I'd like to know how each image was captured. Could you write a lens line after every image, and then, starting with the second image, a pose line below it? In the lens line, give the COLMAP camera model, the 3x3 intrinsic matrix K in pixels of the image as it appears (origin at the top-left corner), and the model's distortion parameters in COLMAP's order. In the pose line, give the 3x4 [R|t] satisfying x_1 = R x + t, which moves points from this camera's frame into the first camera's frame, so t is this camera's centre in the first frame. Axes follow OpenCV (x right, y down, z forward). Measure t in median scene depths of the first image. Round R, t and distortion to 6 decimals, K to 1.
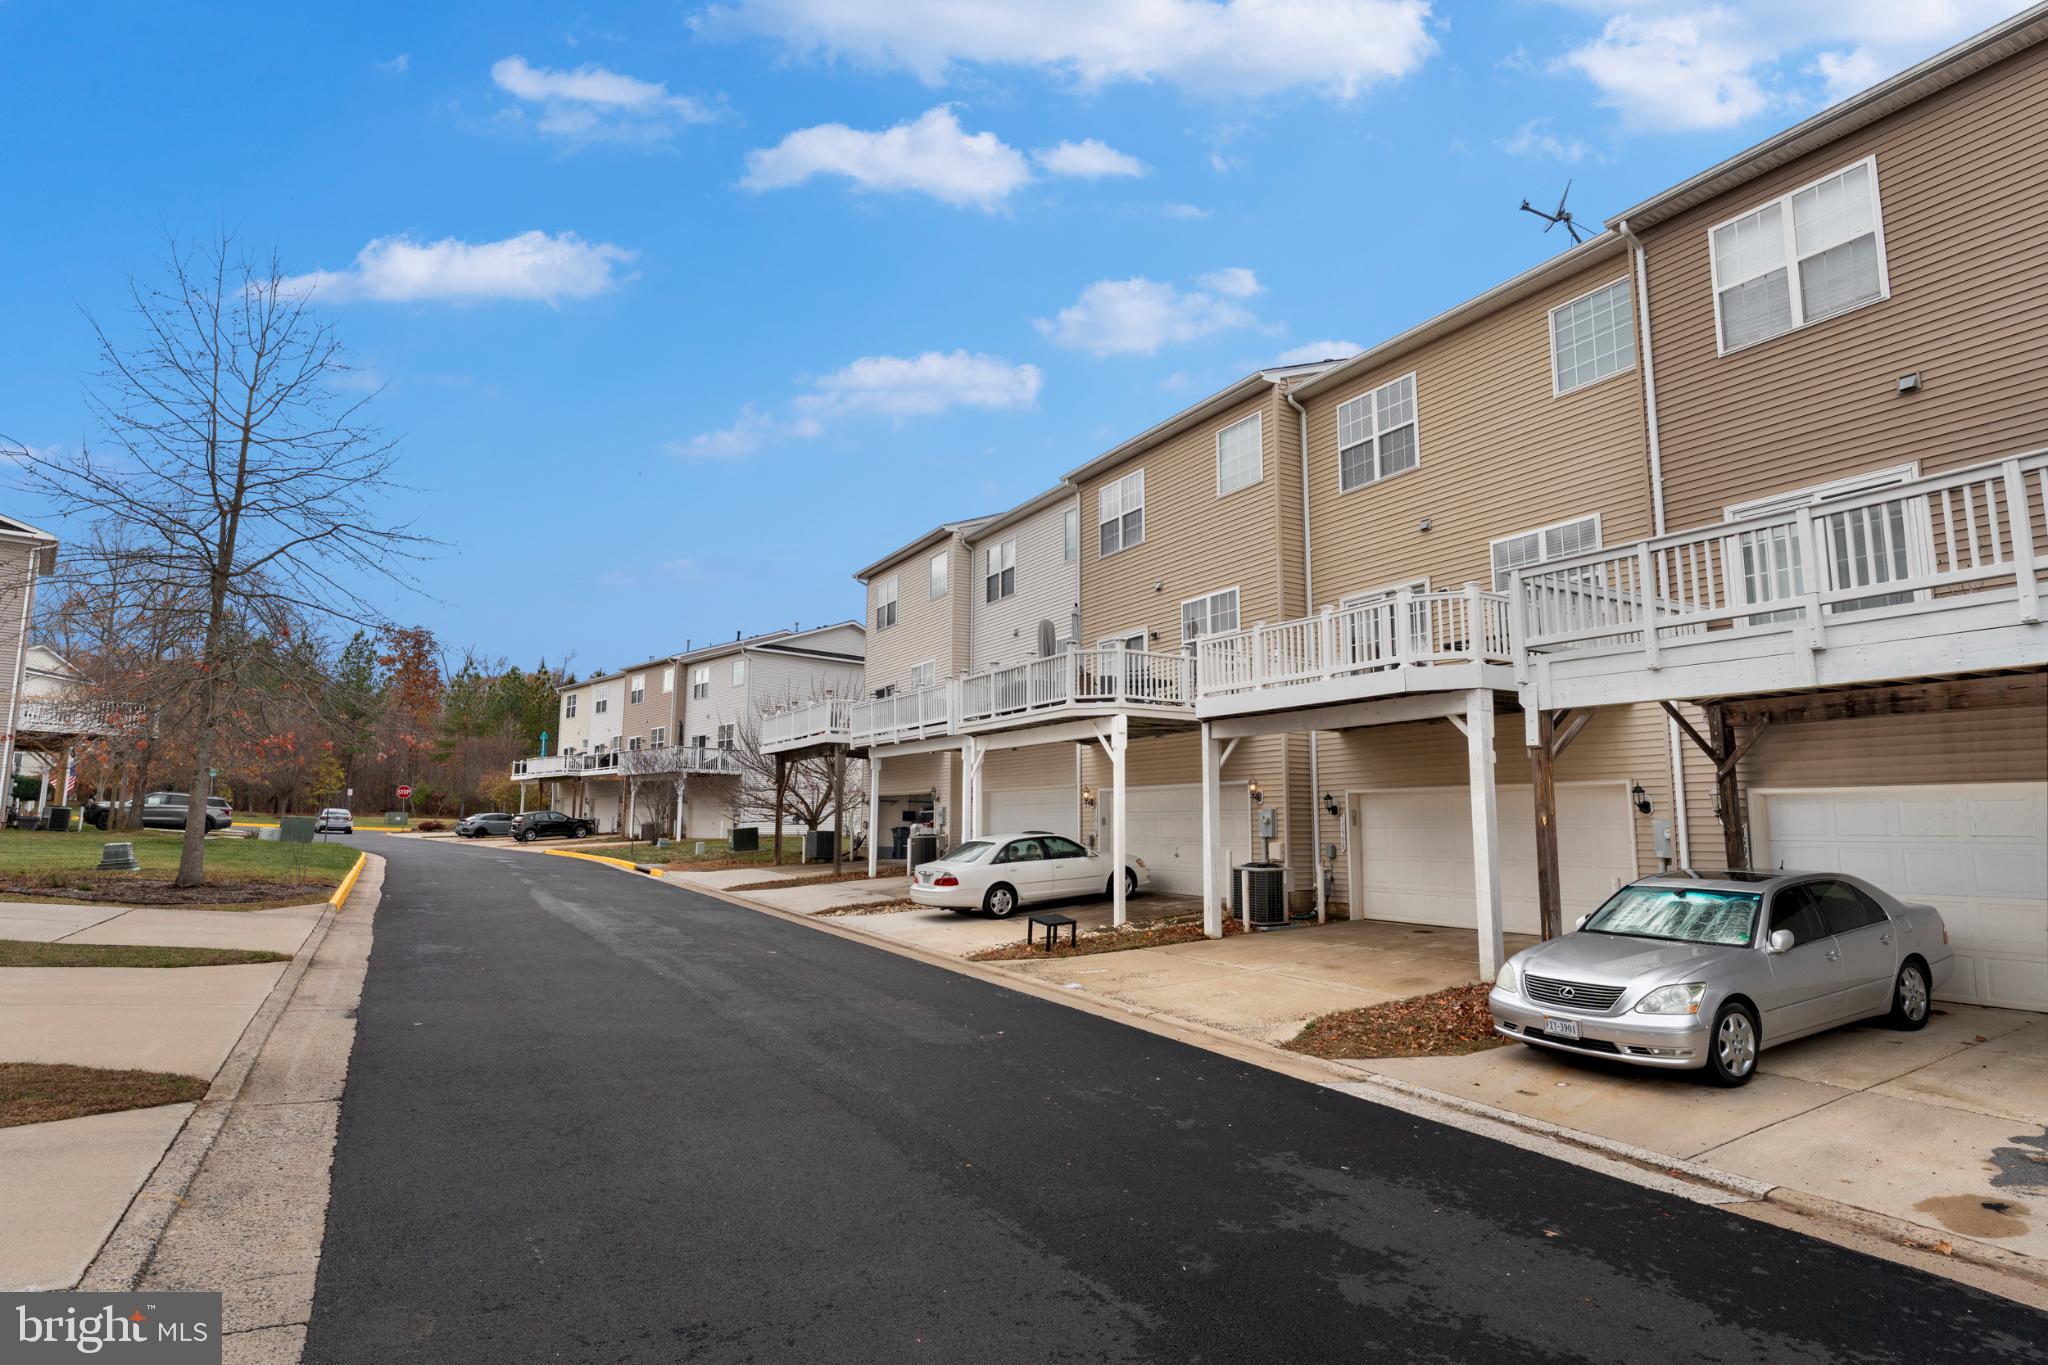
lens RADIAL K [[1087.0, 0, 1027.6], [0, 1087.0, 693.8], [0, 0, 1]] dist [-0.001884, -0.002518]
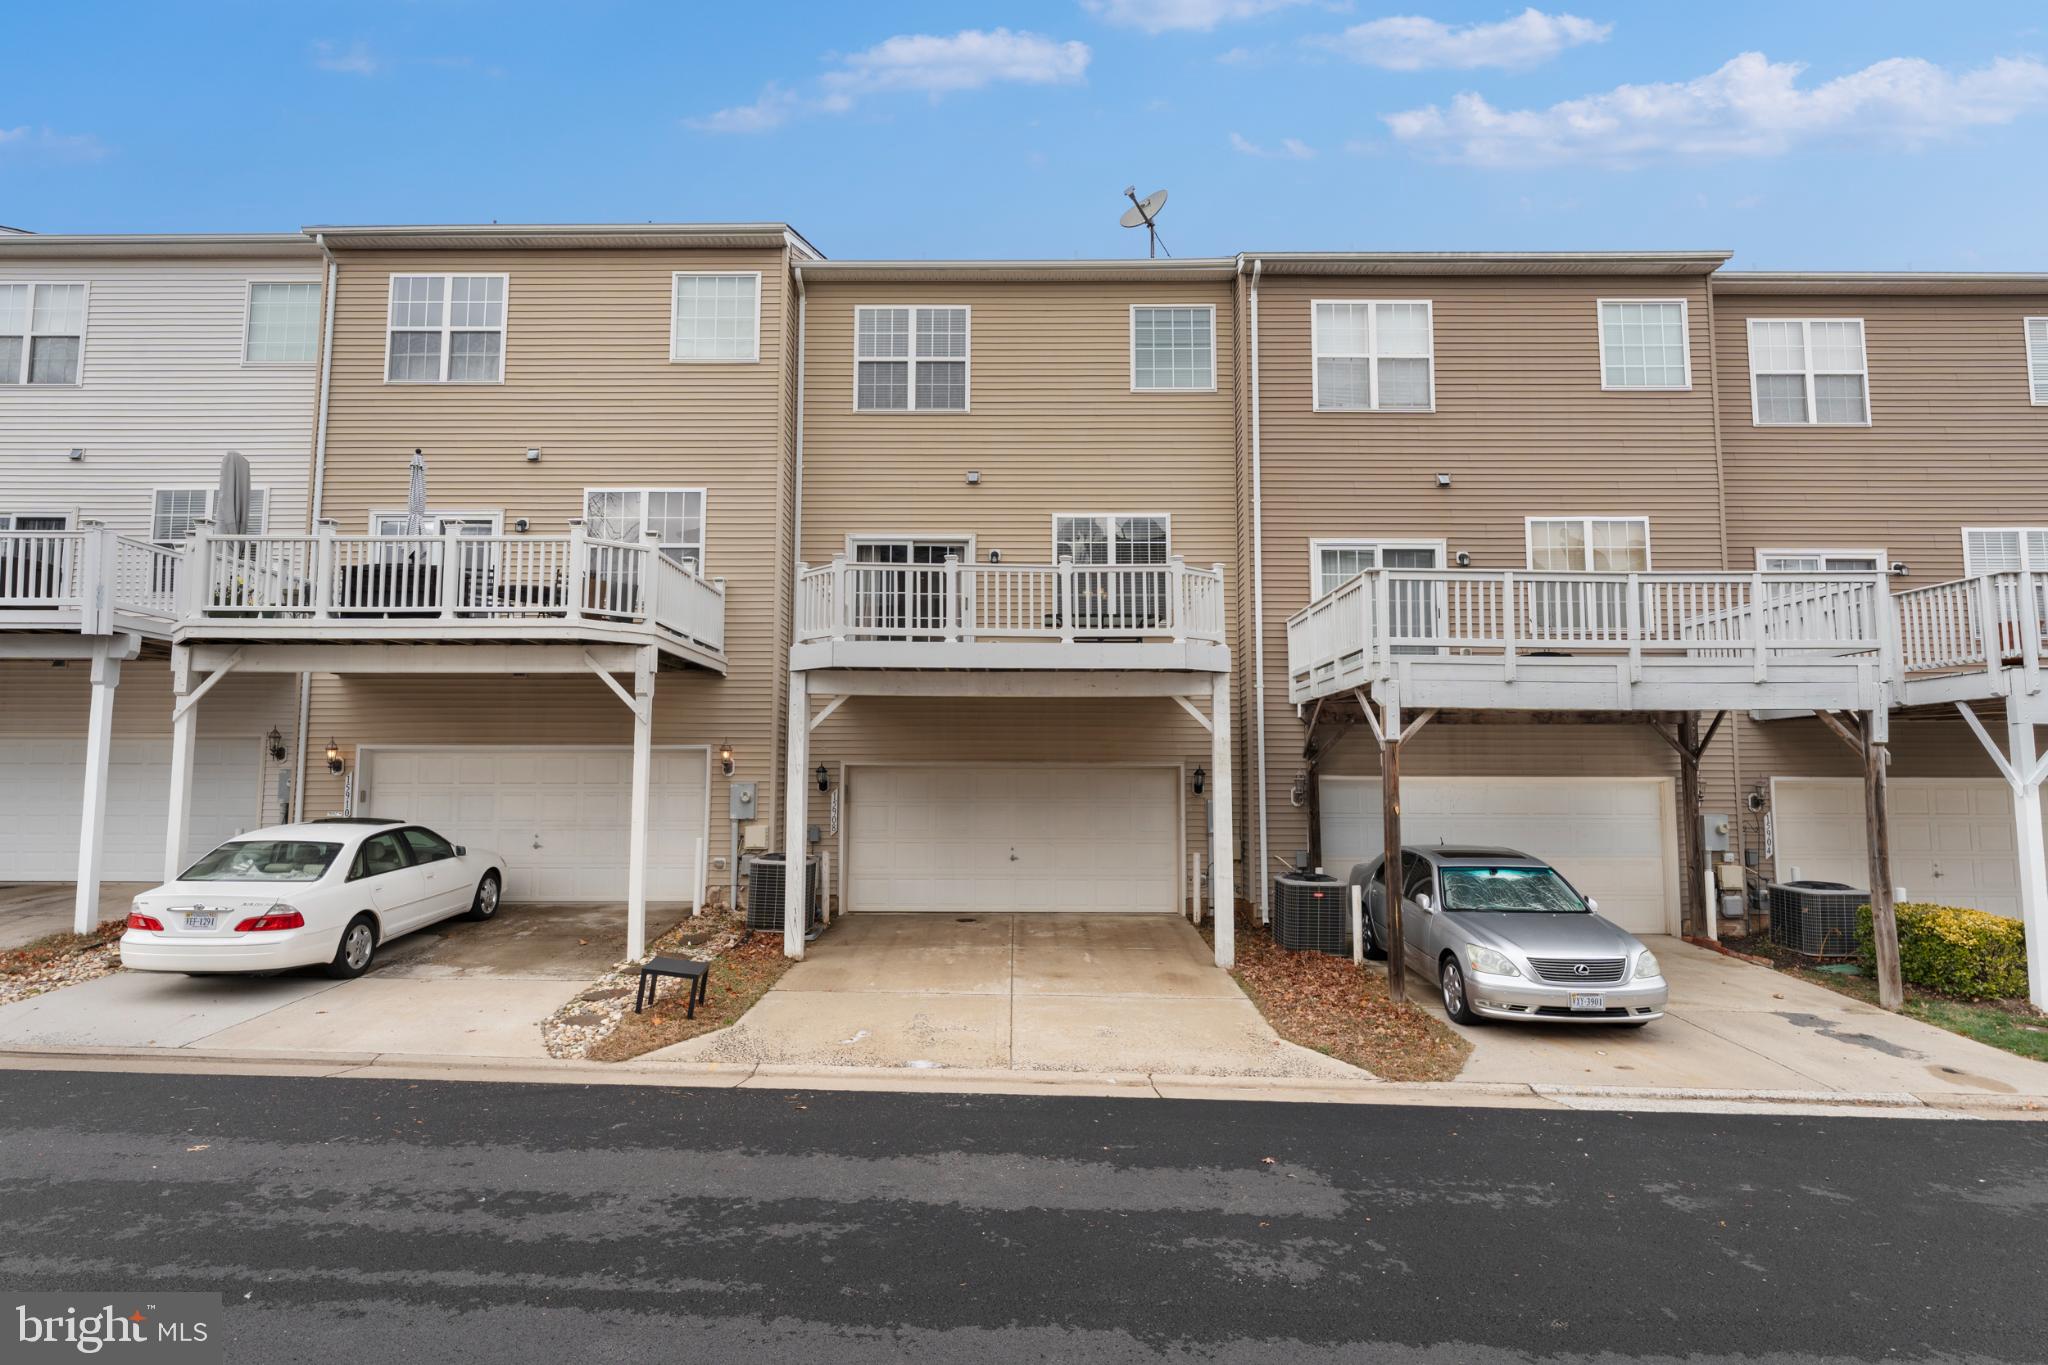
lens RADIAL K [[1087.0, 0, 1024.7], [0, 1087.0, 696.6], [0, 0, 1]] dist [-0.001884, -0.002518]
pose [[0.502084, 0.067266, 0.862199, -0.371252], [-0.106798, 0.994162, -0.015370, 0.036125], [-0.858199, -0.084364, 0.506337, 0.458821]]
